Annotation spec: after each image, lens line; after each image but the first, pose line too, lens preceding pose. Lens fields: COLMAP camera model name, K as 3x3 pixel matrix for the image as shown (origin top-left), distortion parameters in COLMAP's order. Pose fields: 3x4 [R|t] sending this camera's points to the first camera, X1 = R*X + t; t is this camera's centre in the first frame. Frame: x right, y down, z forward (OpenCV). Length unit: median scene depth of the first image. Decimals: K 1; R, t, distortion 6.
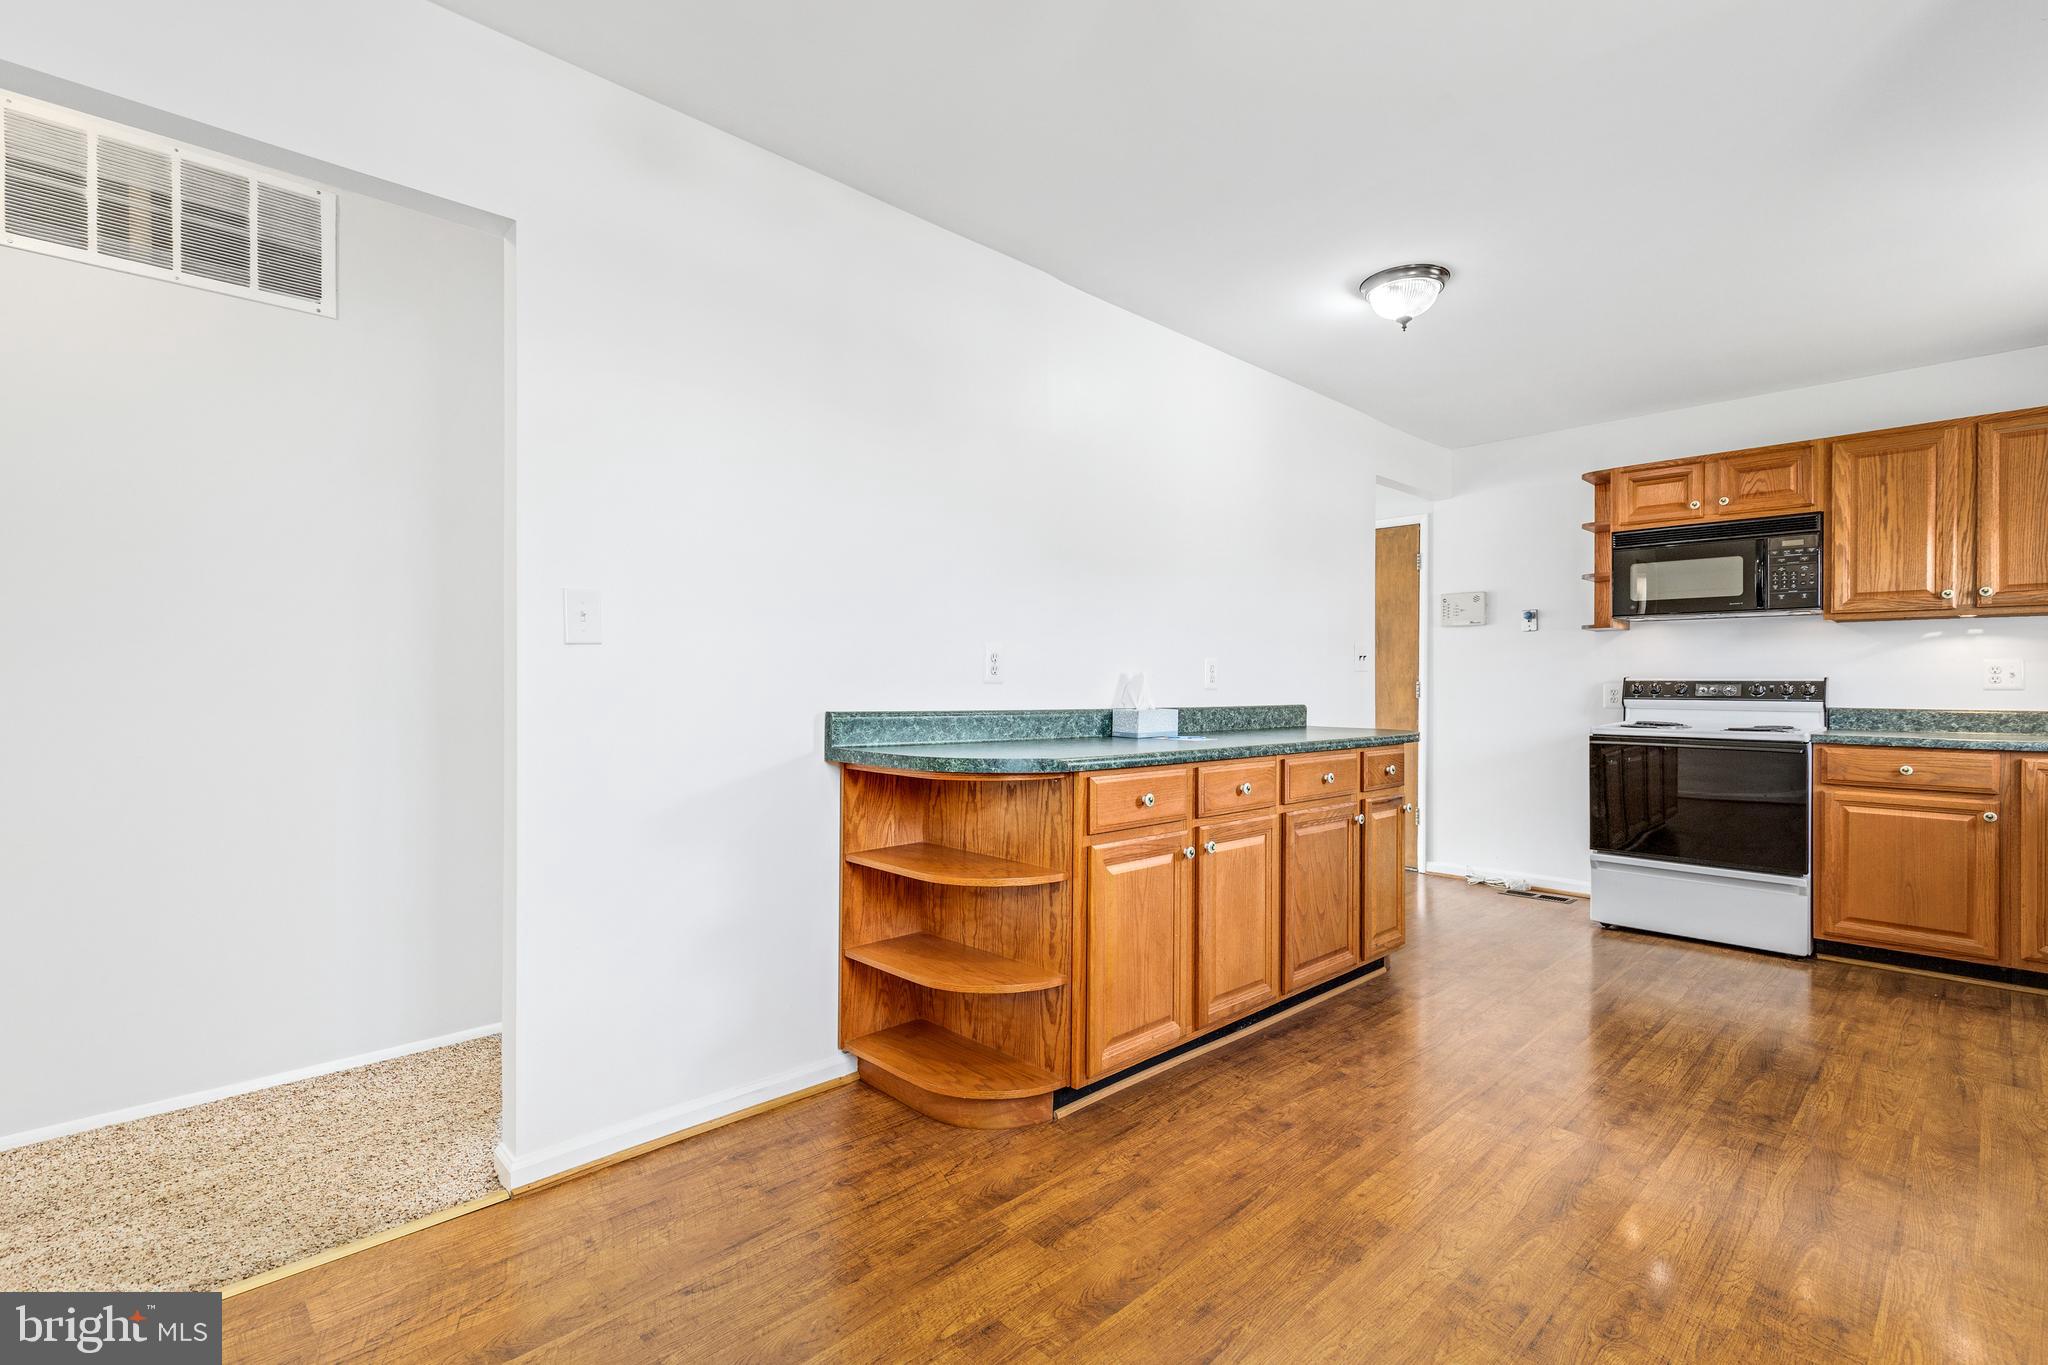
lens RADIAL K [[936.5, 0, 1017.4], [0, 936.5, 680.7], [0, 0, 1]] dist [0.009121, -0.000451]
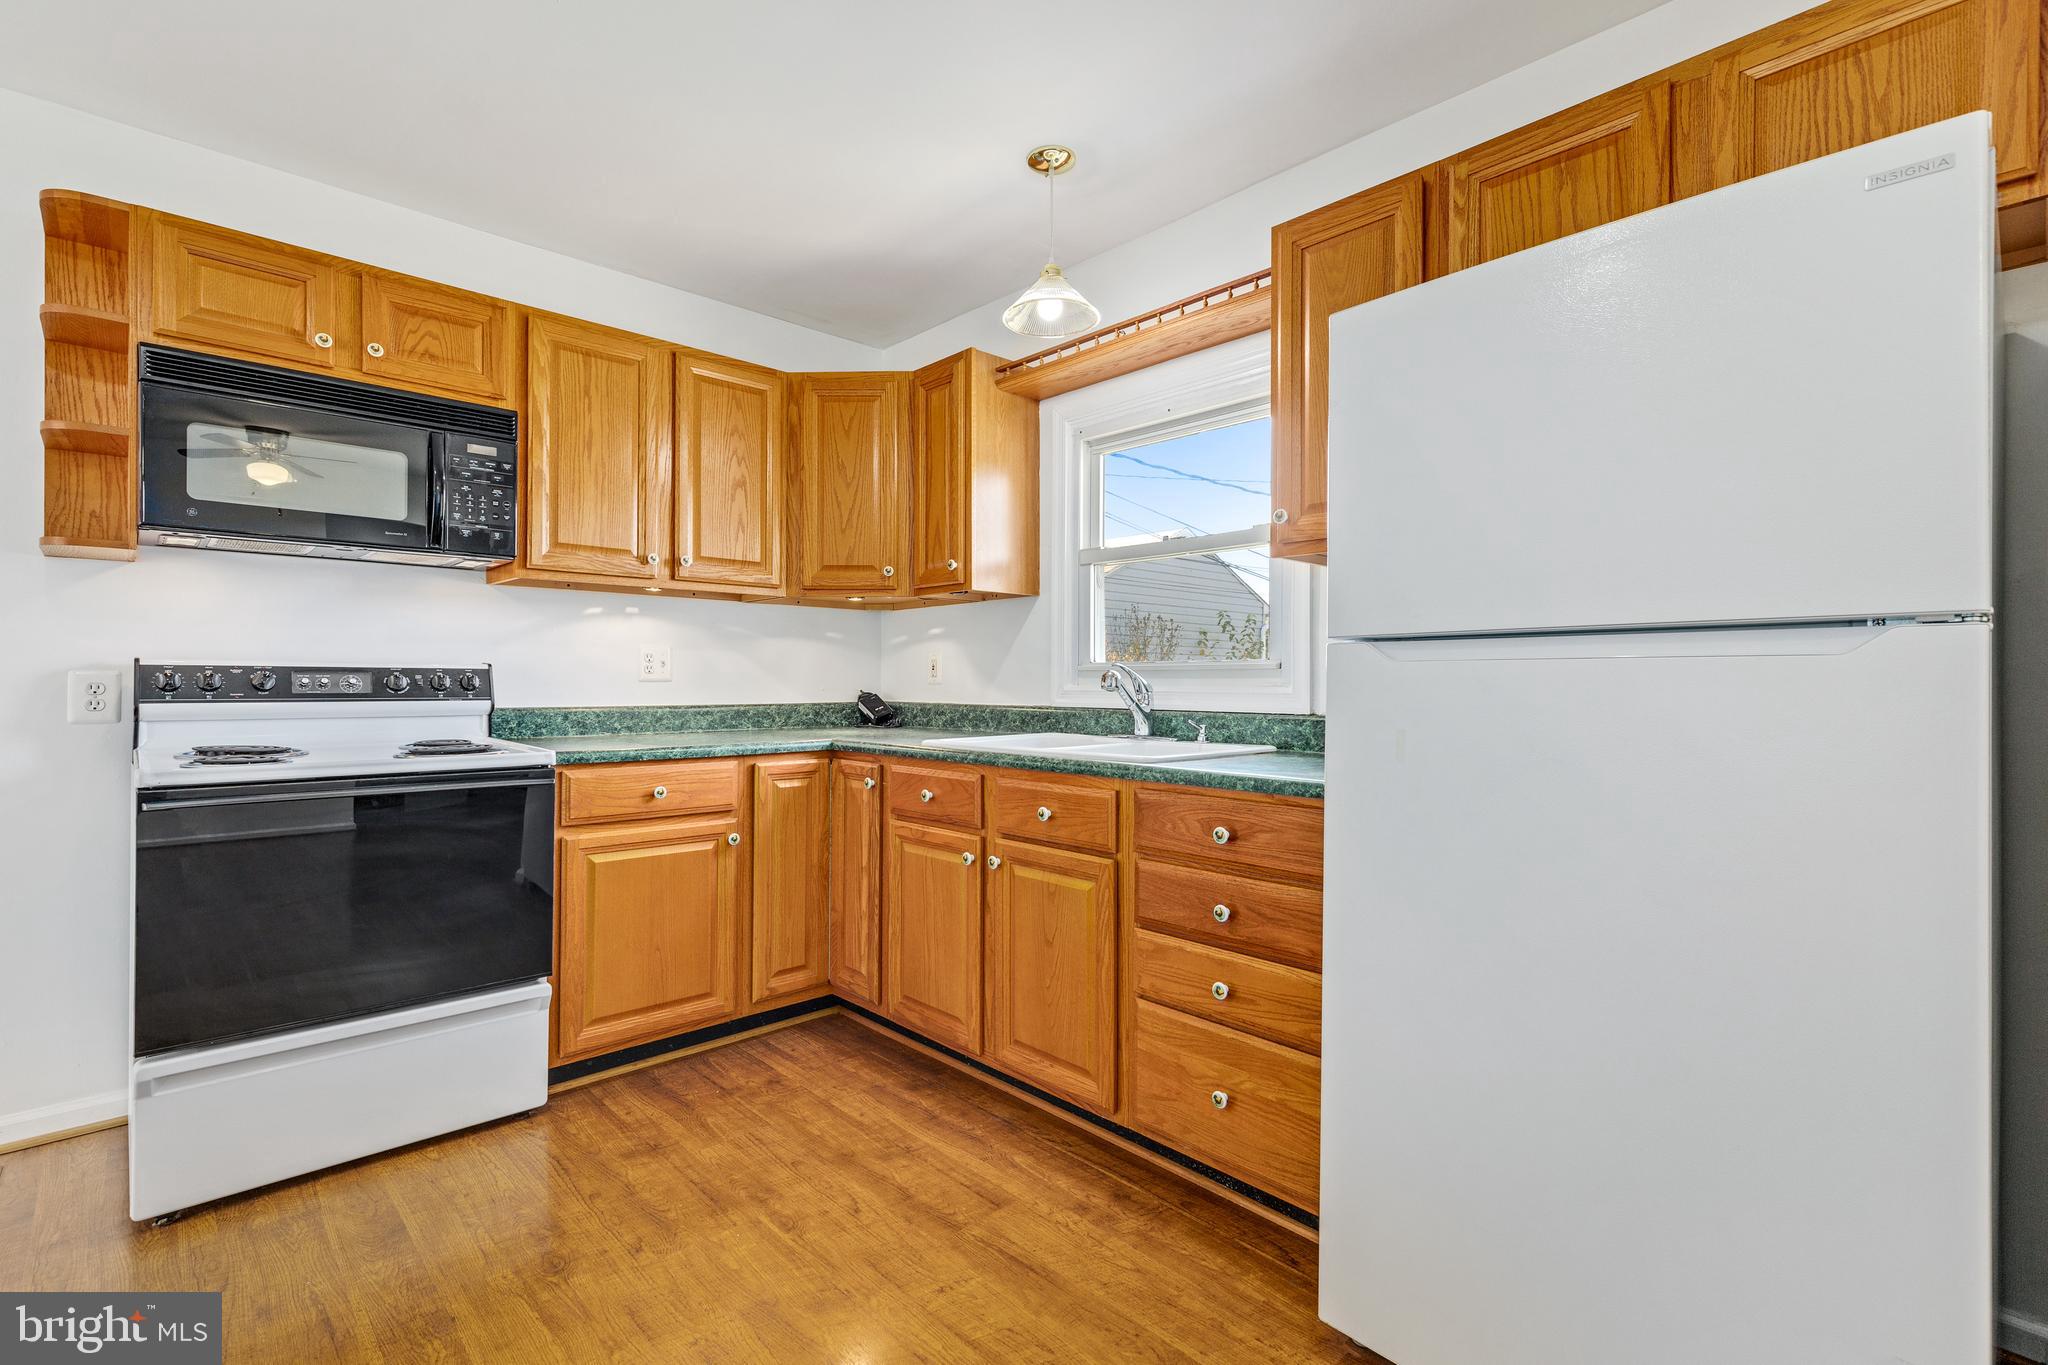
lens RADIAL K [[936.5, 0, 1017.4], [0, 936.5, 680.7], [0, 0, 1]] dist [0.009121, -0.000451]
pose [[0.017097, -0.002409, 0.999851, 0.205599], [-0.006171, 0.999978, 0.002514, 0.004921], [-0.999835, -0.006213, 0.017082, 0.653048]]
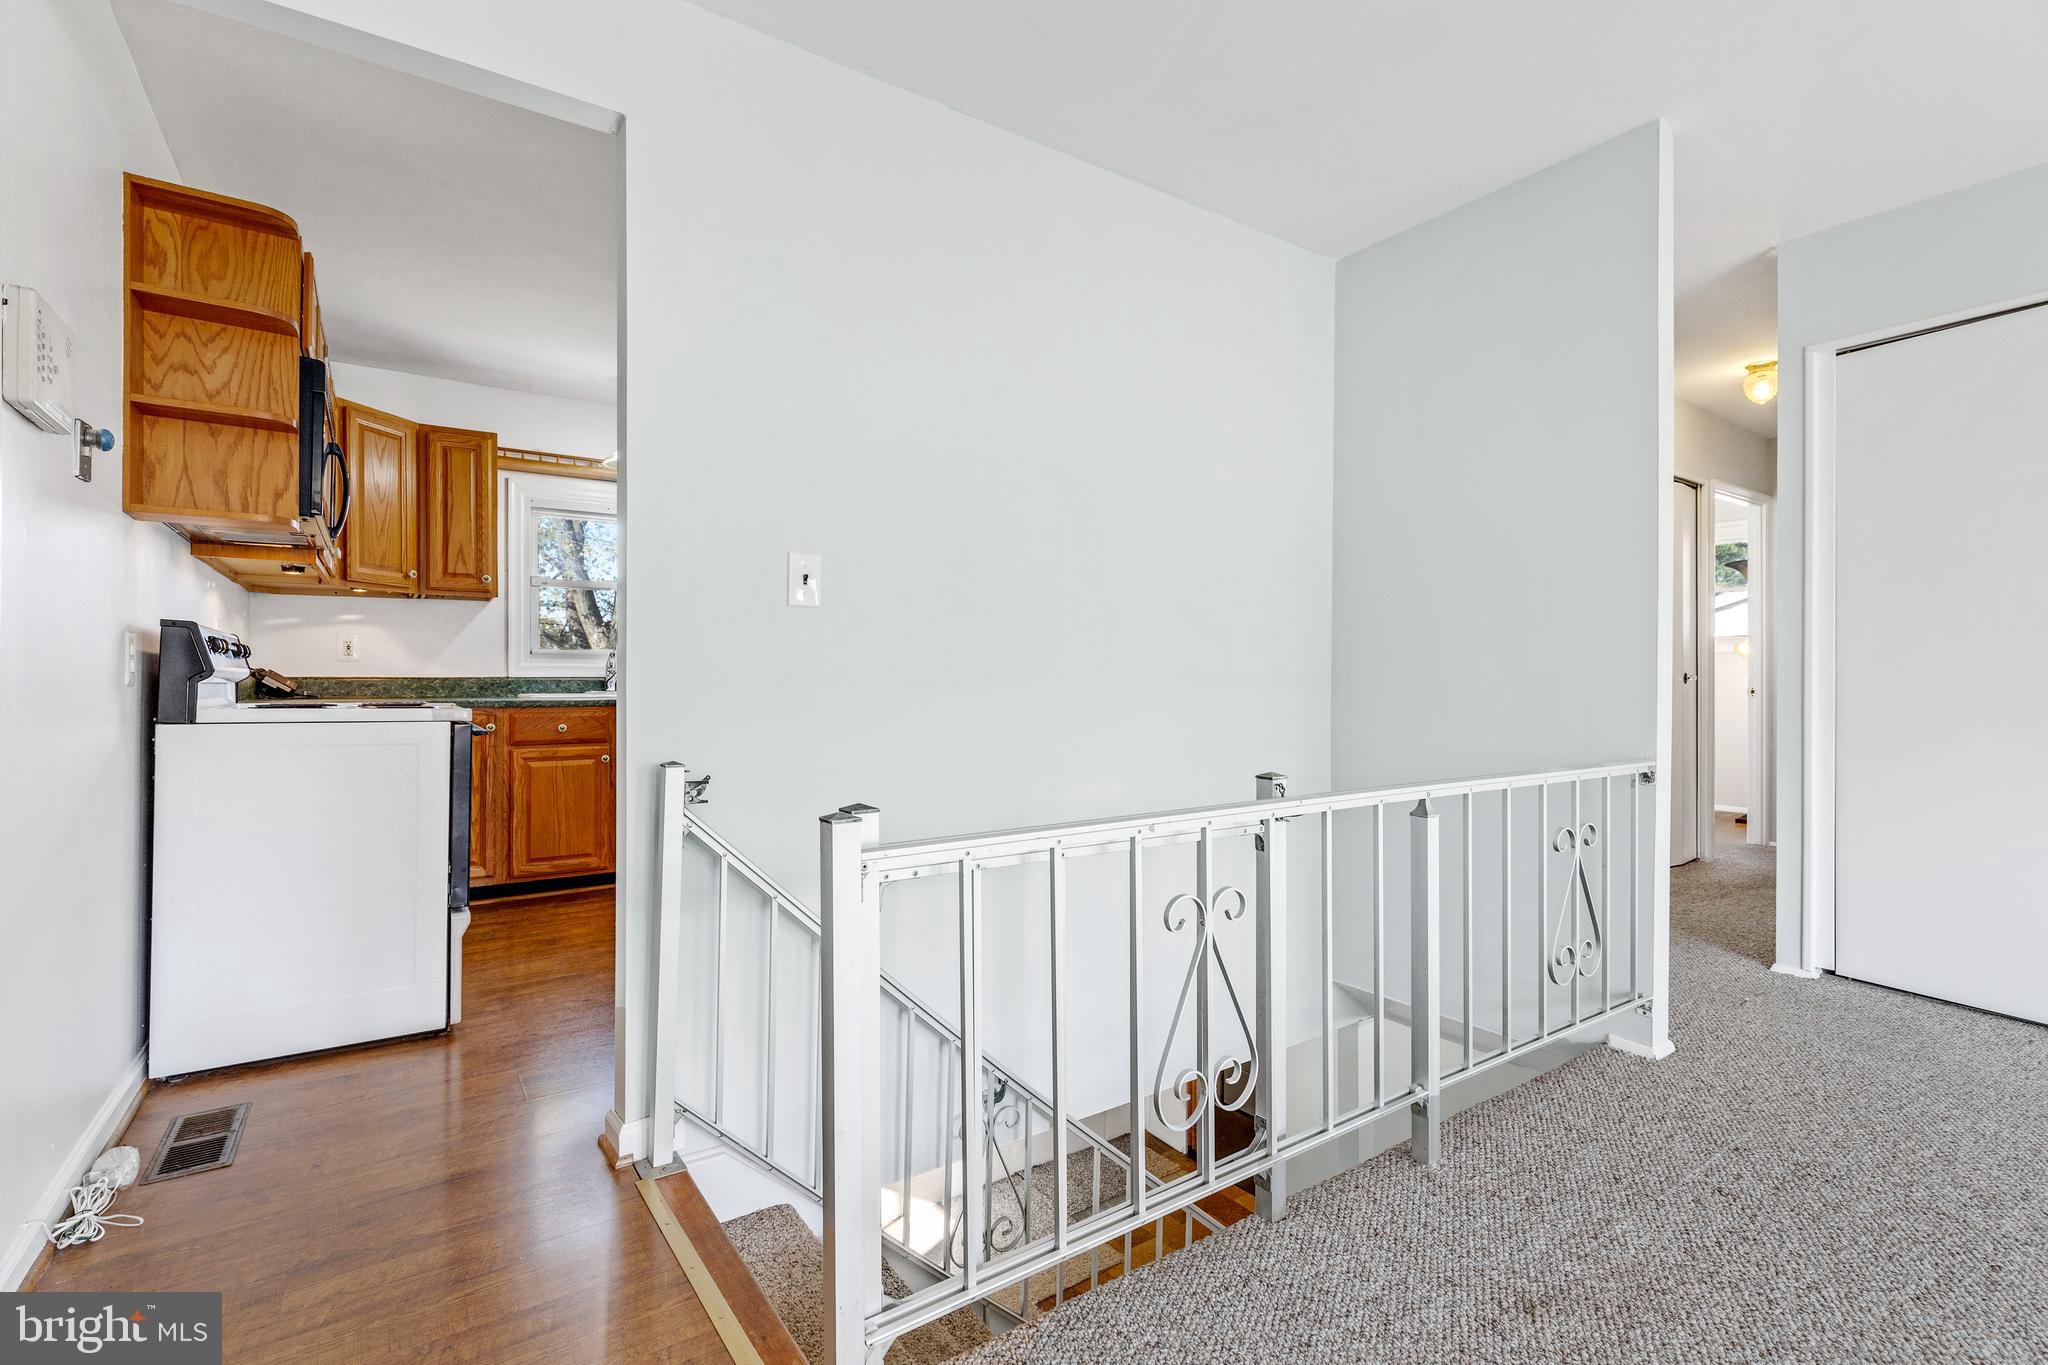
lens RADIAL K [[920.5, 0, 1018.3], [0, 920.5, 674.9], [0, 0, 1]] dist [0.001754, 0.000002]
pose [[-0.986581, -0.001831, 0.163262, 0.167999], [-0.002397, 0.999992, -0.003275, 0.029027], [-0.163254, -0.003623, -0.986577, 1.700163]]
